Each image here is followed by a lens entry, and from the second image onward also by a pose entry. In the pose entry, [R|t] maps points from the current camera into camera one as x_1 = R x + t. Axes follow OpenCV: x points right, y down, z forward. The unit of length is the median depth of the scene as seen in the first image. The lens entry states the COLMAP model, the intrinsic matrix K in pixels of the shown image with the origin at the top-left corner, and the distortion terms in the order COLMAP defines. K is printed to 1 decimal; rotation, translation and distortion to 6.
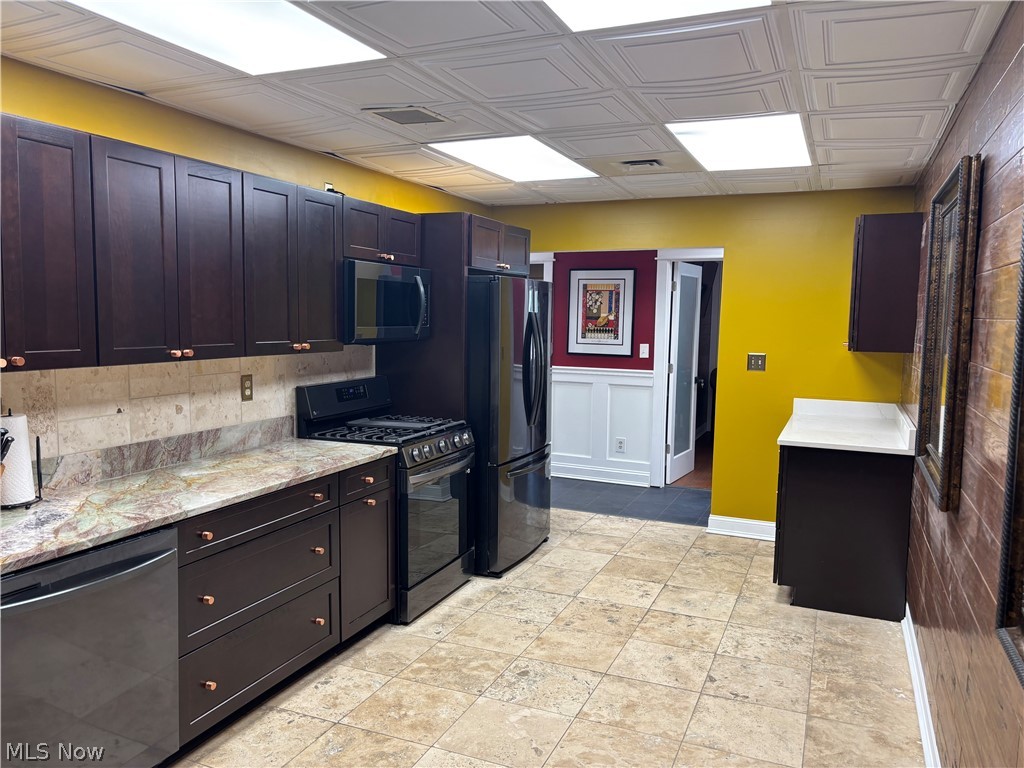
lens RADIAL K [[769.2, 0, 512.4], [0, 769.2, 383.5], [0, 0, 1]] dist [0.051787, -0.055952]
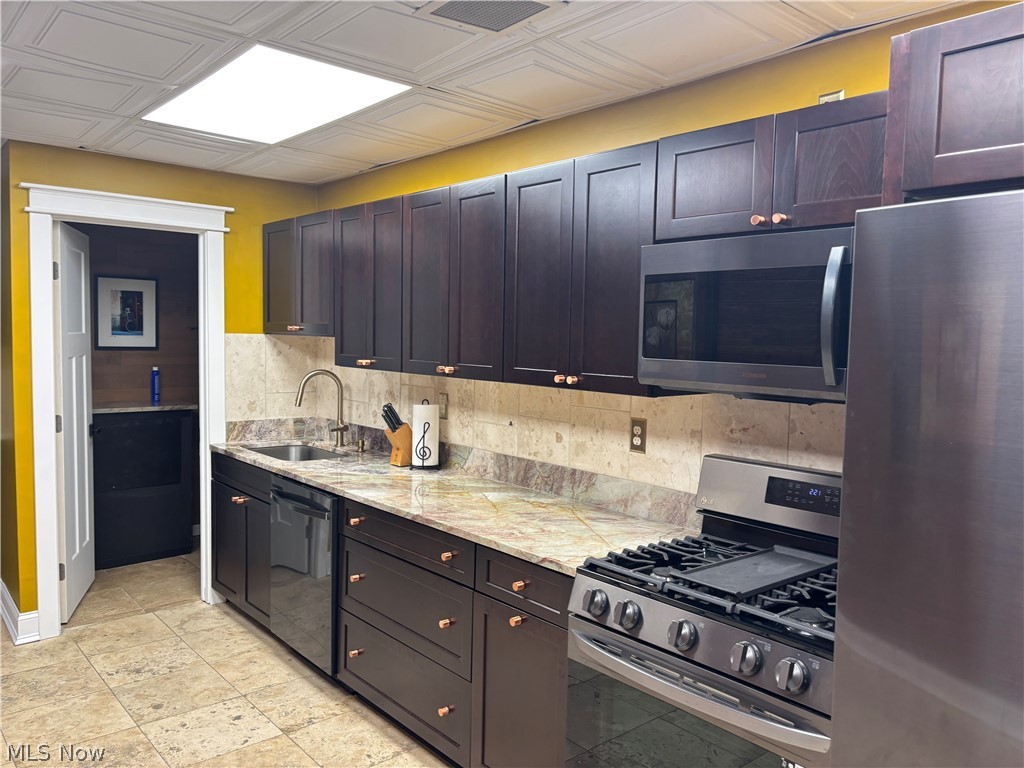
lens RADIAL K [[769.2, 0, 553.1], [0, 769.2, 382.0], [0, 0, 1]] dist [0.051787, -0.055952]
pose [[-0.420040, 0.029890, -0.907013, 0.416546], [-0.112685, 0.990005, 0.084810, -0.111768], [0.900482, 0.137830, -0.412473, 1.356577]]
